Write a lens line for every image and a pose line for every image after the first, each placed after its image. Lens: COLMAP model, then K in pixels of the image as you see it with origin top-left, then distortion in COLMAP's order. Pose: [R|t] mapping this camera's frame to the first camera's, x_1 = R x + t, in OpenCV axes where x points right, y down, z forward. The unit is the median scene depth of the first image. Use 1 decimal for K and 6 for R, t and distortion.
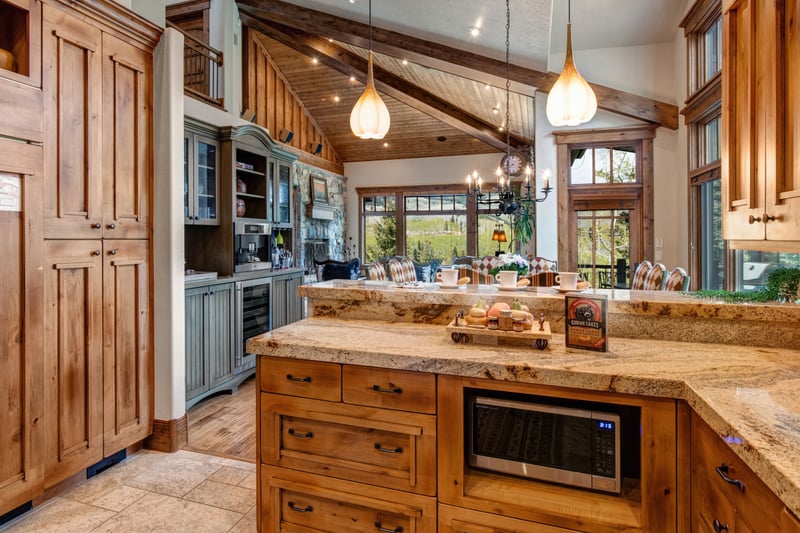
lens RADIAL K [[431.9, 0, 384.5], [0, 431.9, 243.0], [0, 0, 1]] dist [-0.002957, 0.000773]
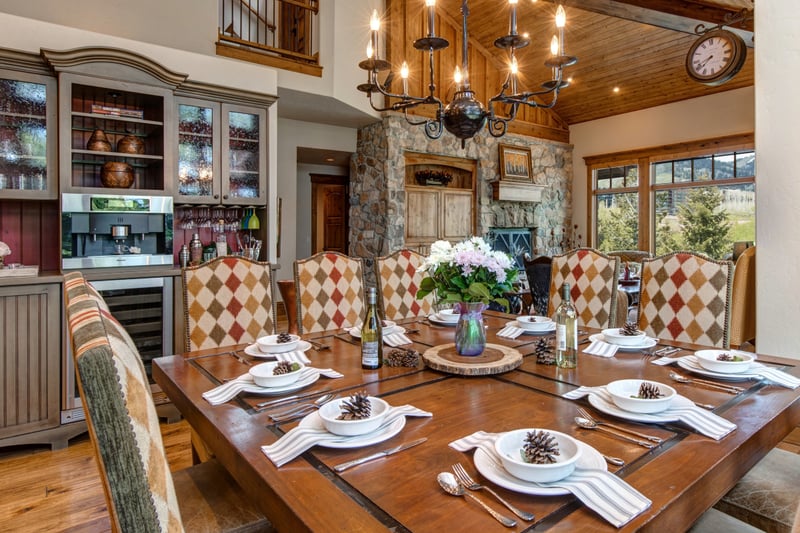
lens RADIAL K [[473.7, 0, 413.4], [0, 473.7, 239.9], [0, 0, 1]] dist [0.001014, 0.000128]
pose [[0.841388, 0.003142, -0.540422, 0.146137], [0.001782, 0.999962, 0.008588, 0.005141], [0.540428, -0.008189, 0.841350, 0.195073]]
